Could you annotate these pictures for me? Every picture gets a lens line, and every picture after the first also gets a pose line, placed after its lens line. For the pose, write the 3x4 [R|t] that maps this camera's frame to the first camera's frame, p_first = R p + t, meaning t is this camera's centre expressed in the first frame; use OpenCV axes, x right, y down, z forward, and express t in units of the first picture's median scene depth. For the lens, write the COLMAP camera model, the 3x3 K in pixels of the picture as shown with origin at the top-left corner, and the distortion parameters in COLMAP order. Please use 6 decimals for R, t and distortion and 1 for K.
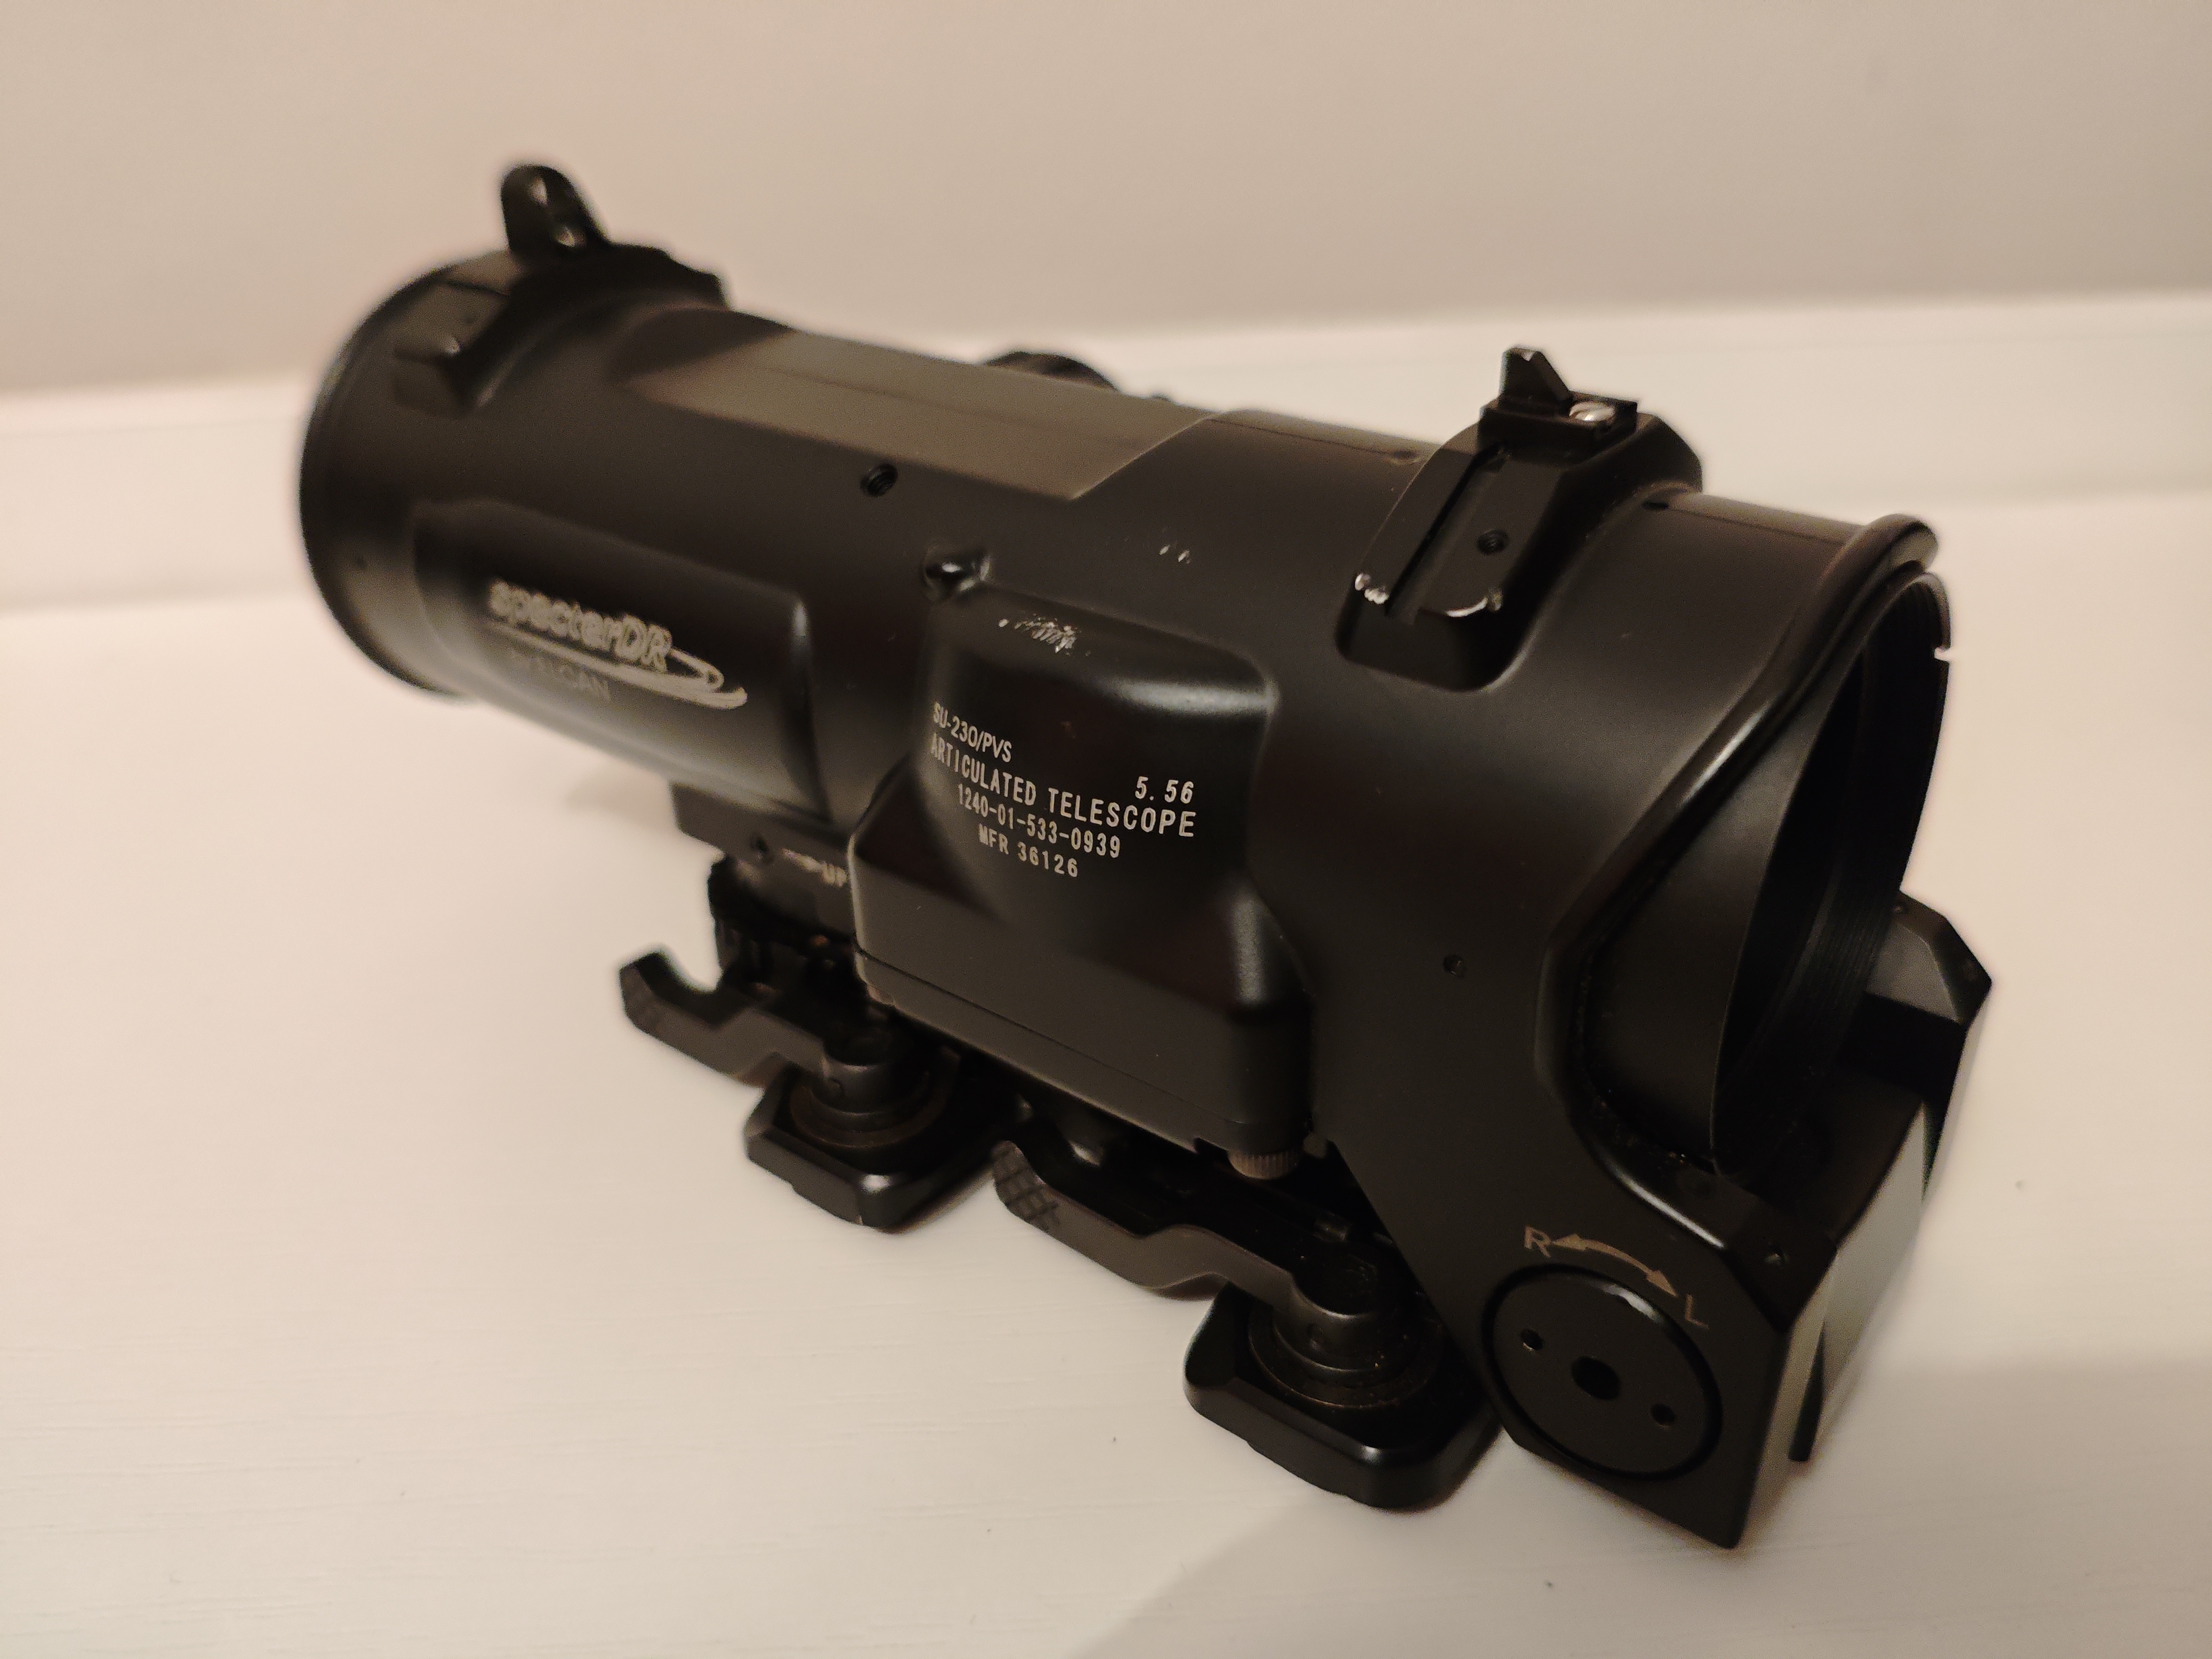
lens RADIAL K [[1891.2, 0, 1105.3], [0, 1891.2, 842.9], [0, 0, 1]] dist [-0.062799, -0.020879]
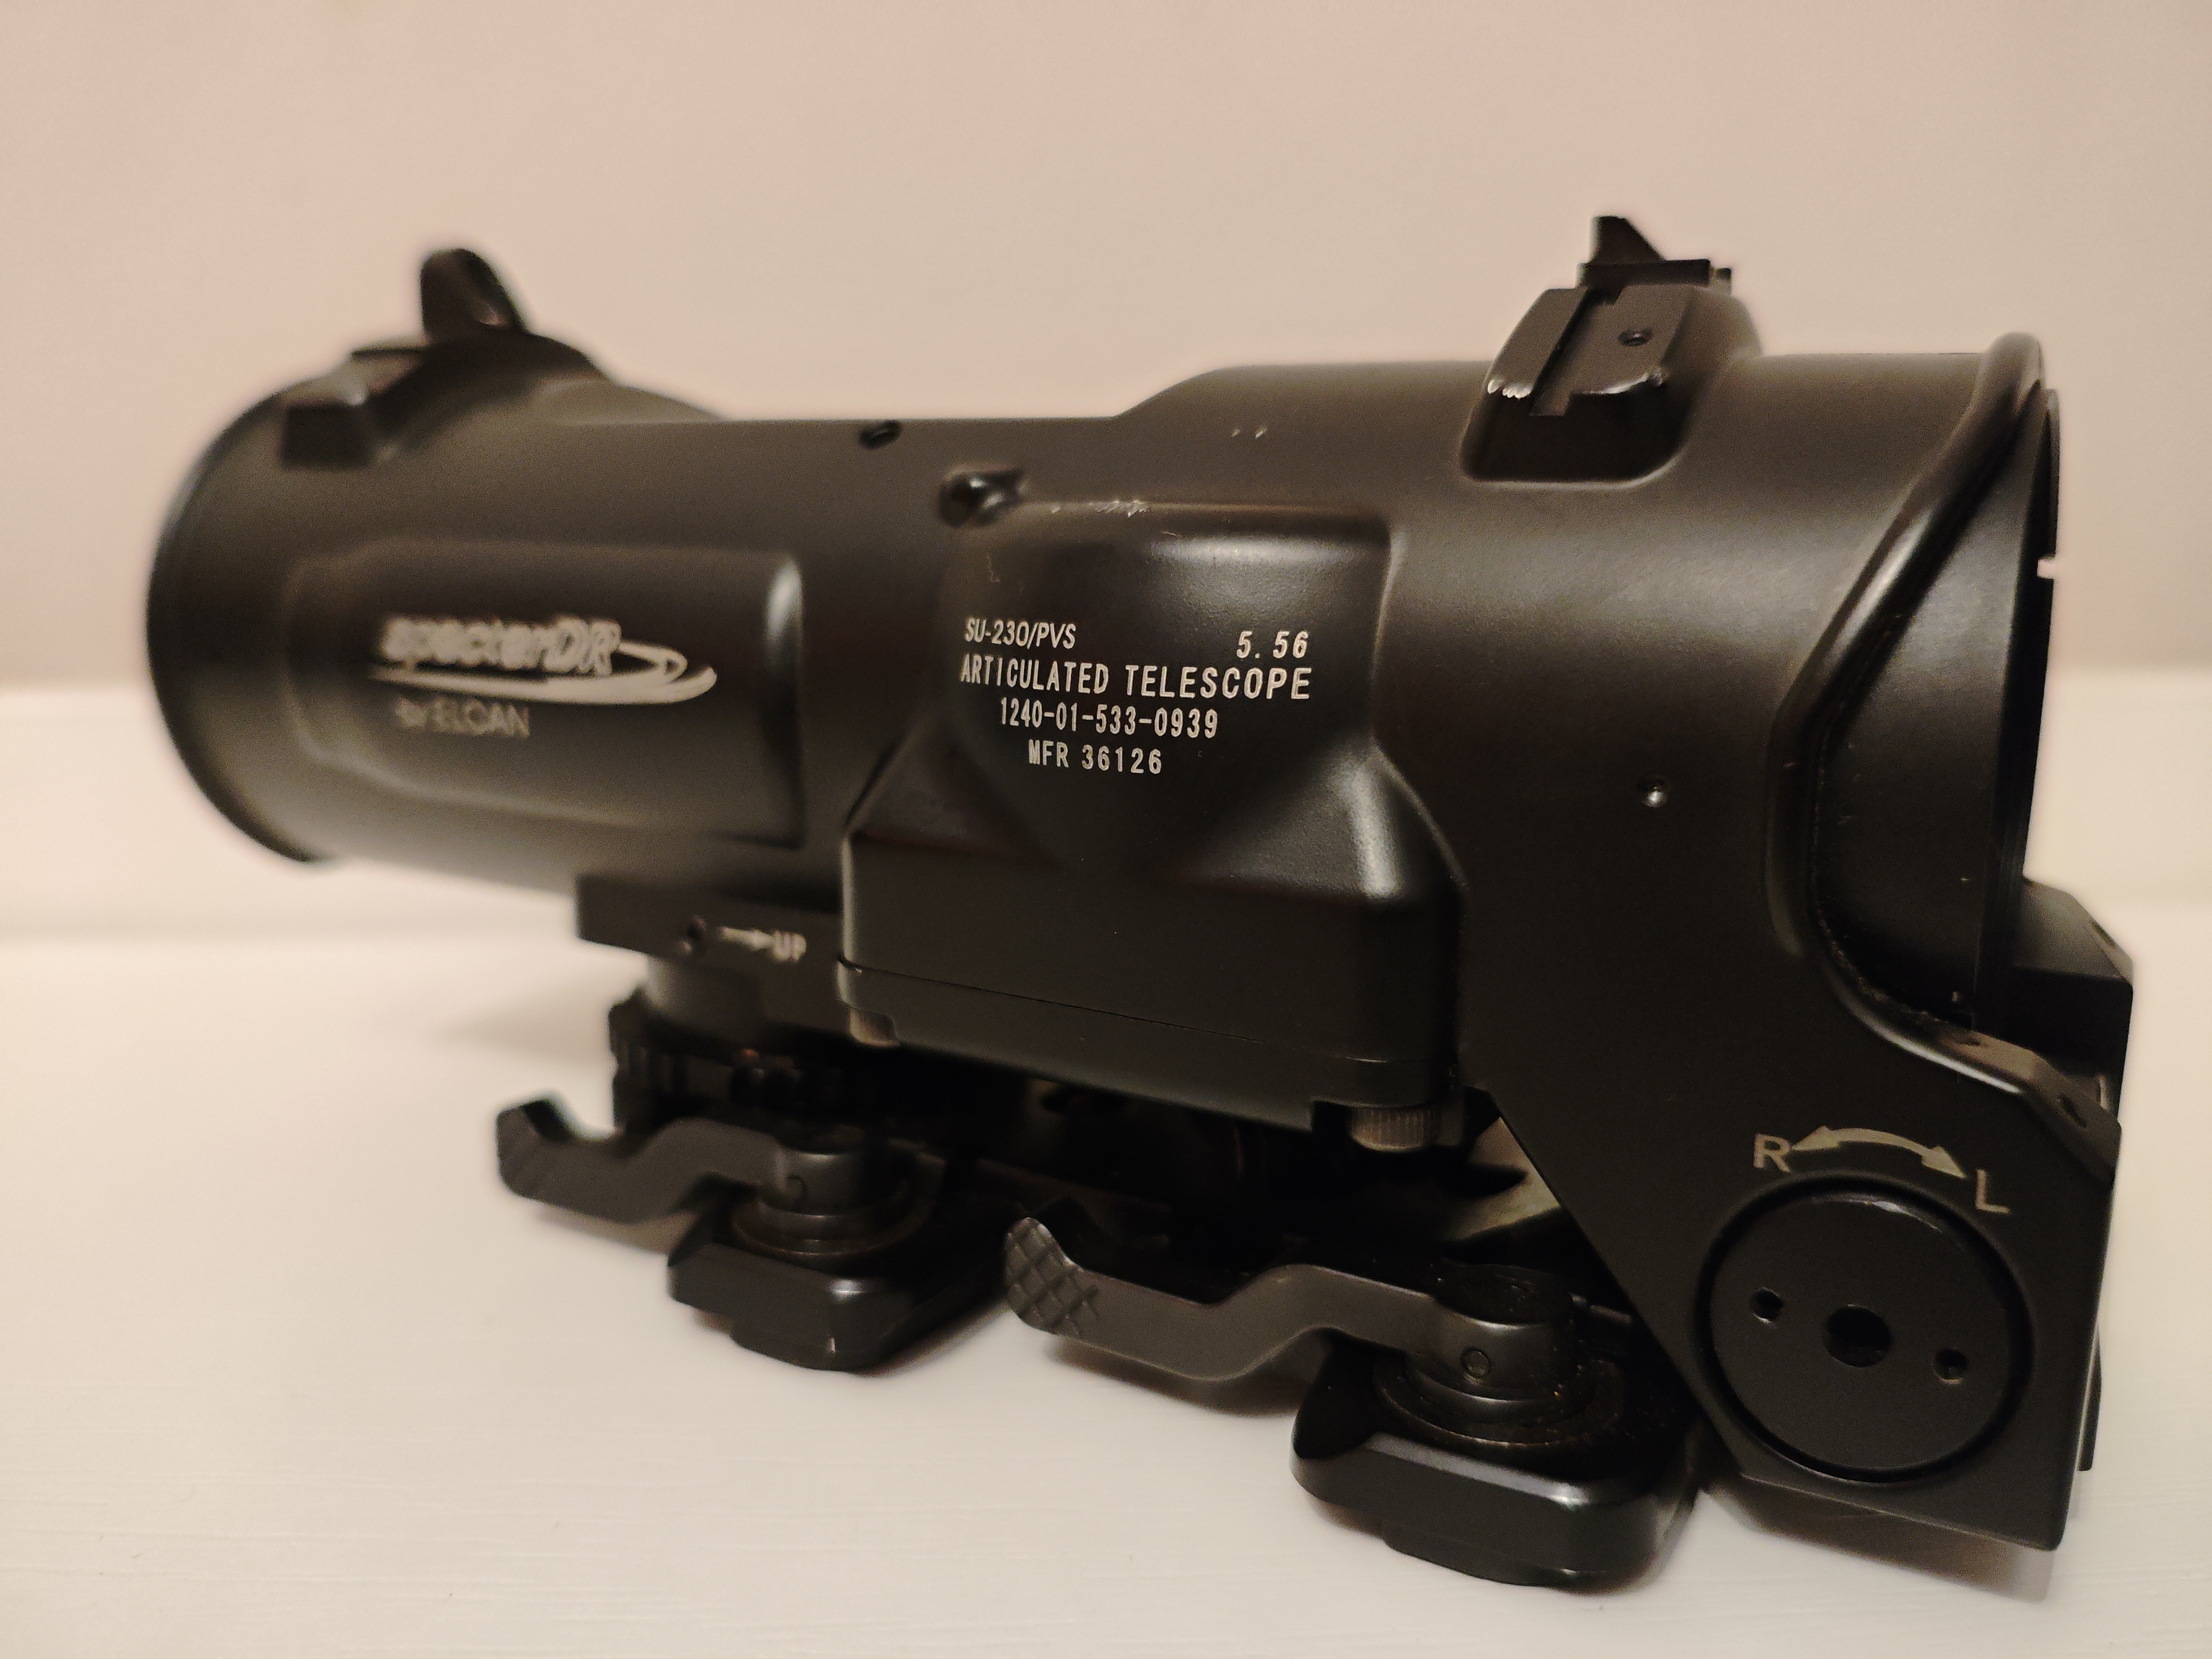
lens RADIAL K [[1891.2, 0, 1113.6], [0, 1891.2, 825.1], [0, 0, 1]] dist [-0.062799, -0.020879]
pose [[0.989766, 0.000106, 0.142697, -0.150103], [0.044604, 0.949662, -0.310083, 0.289067], [-0.135547, 0.313275, 0.939939, 0.221261]]
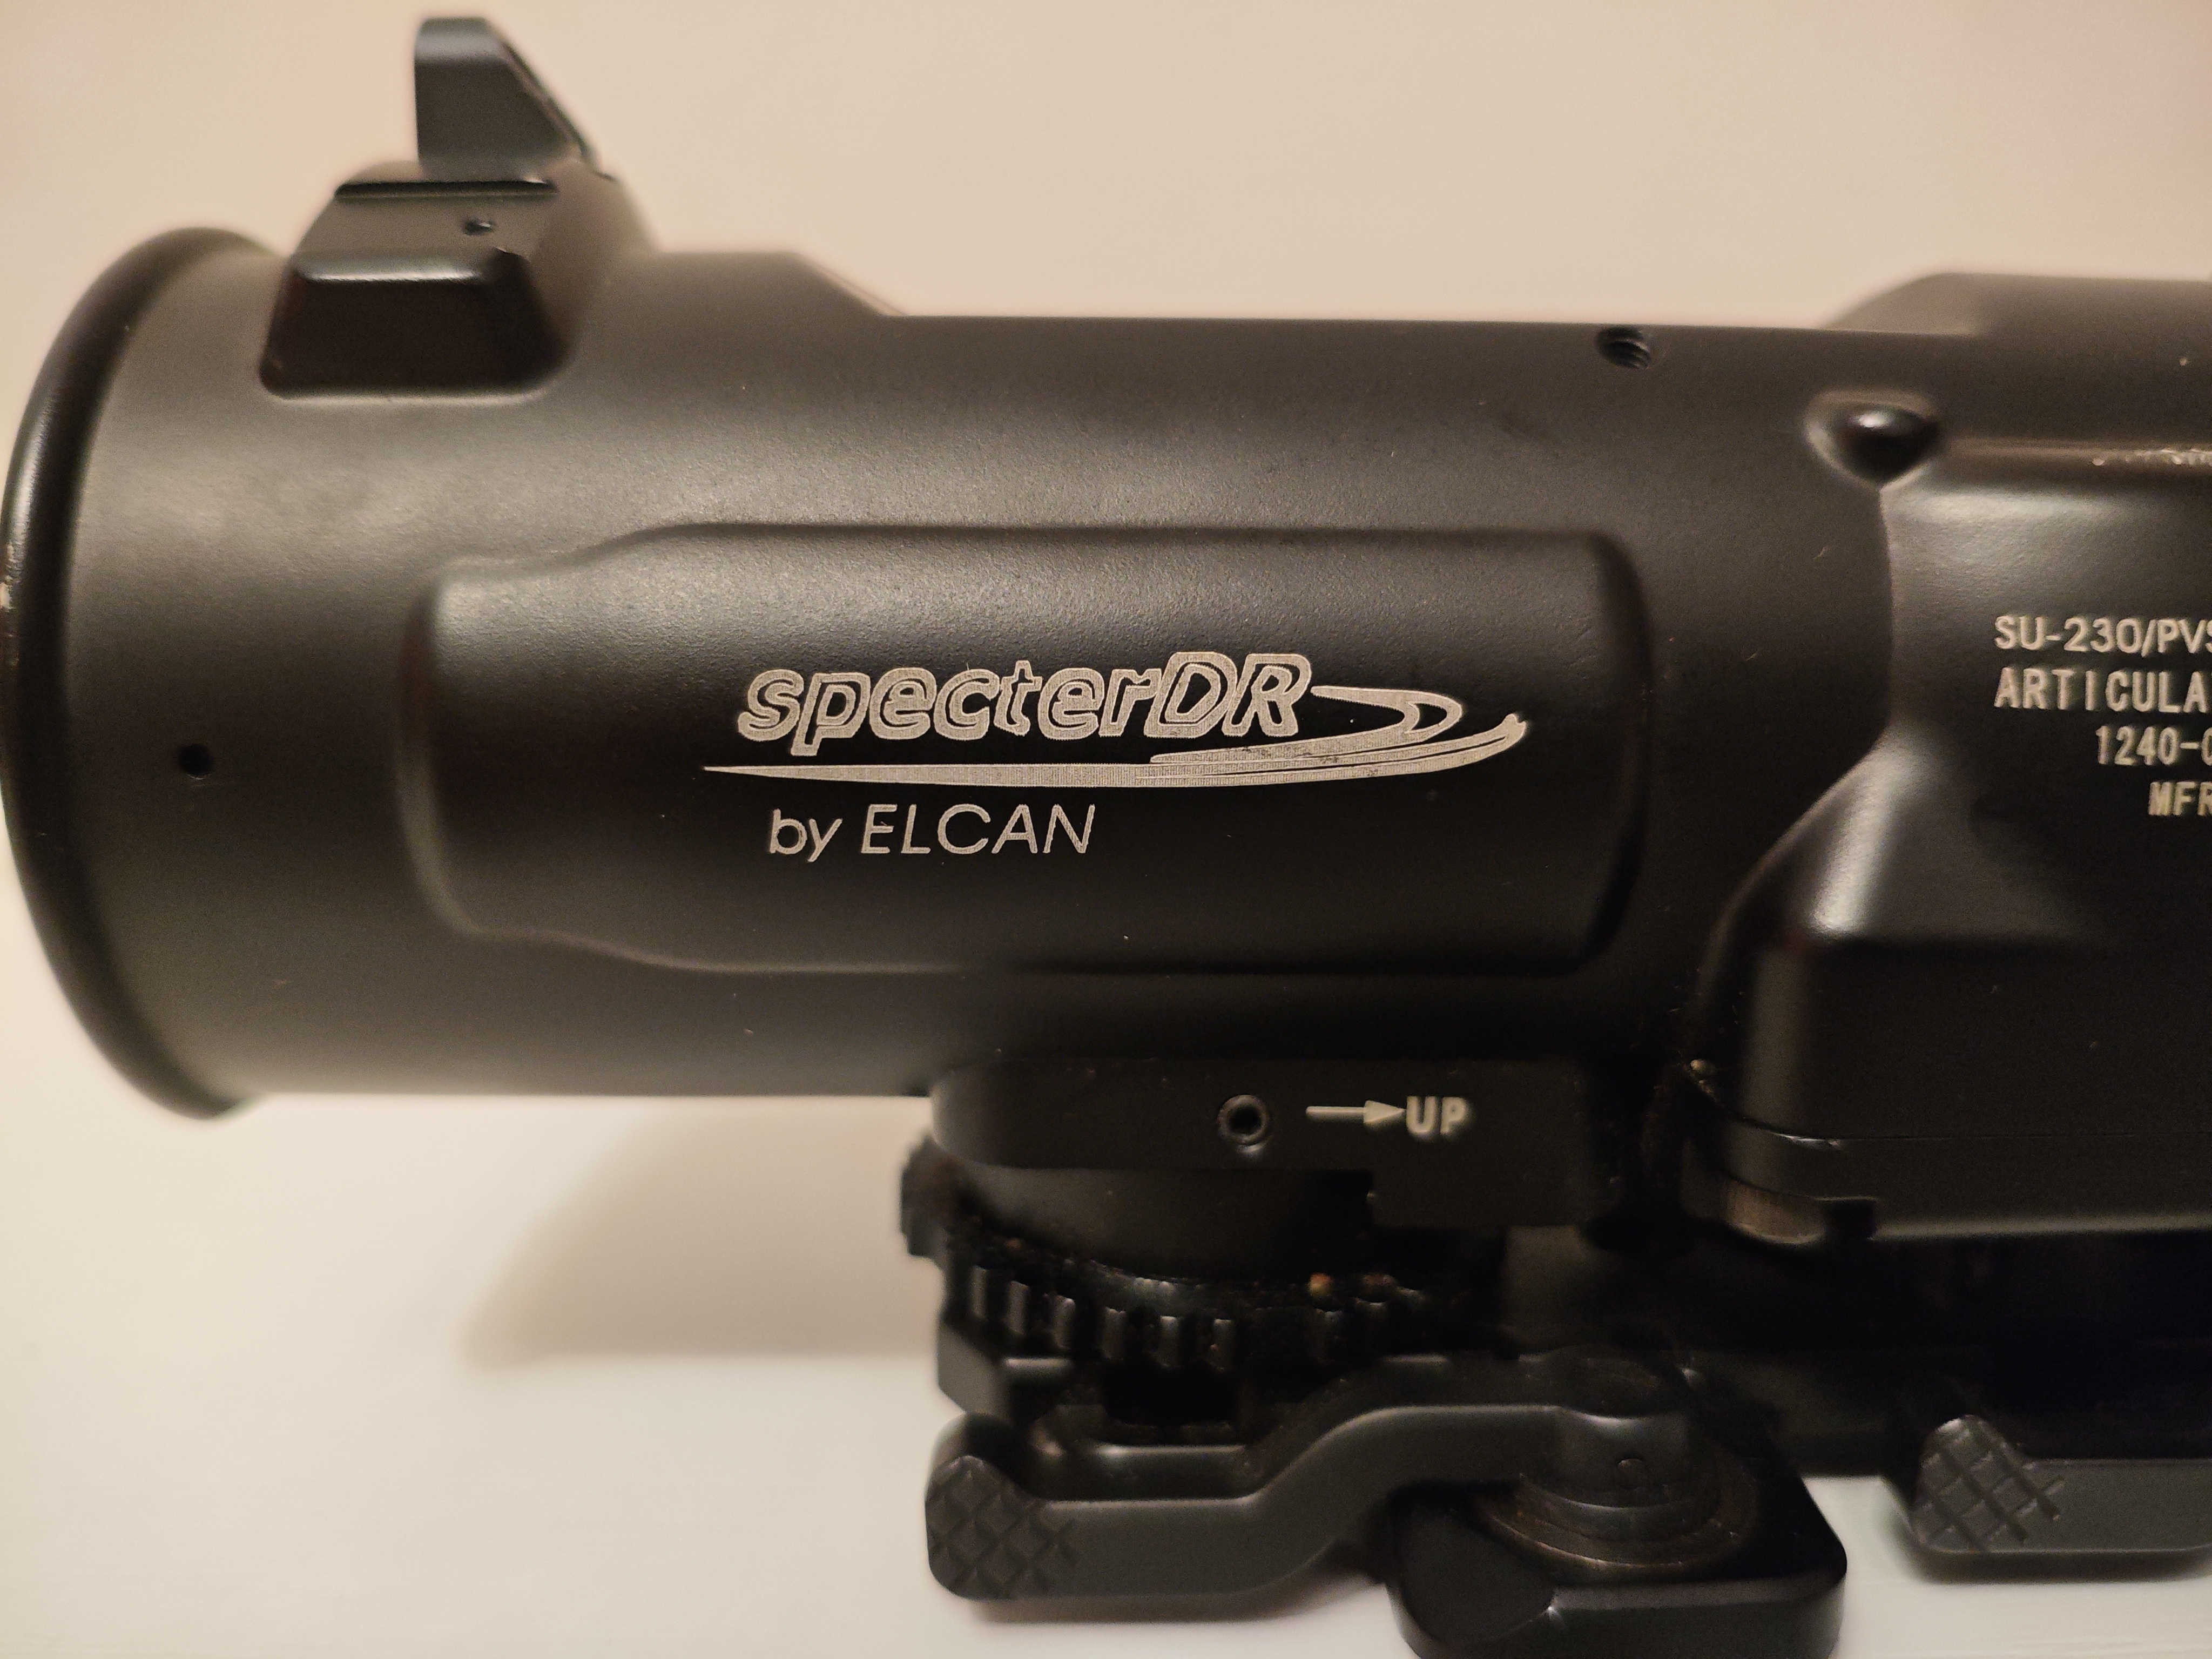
lens RADIAL K [[1891.2, 0, 1103.6], [0, 1891.2, 825.5], [0, 0, 1]] dist [-0.062799, -0.020879]
pose [[0.769842, -0.115842, 0.627633, -0.698842], [0.293690, 0.937387, -0.187221, 0.015138], [-0.566647, 0.328460, 0.755662, 0.753857]]
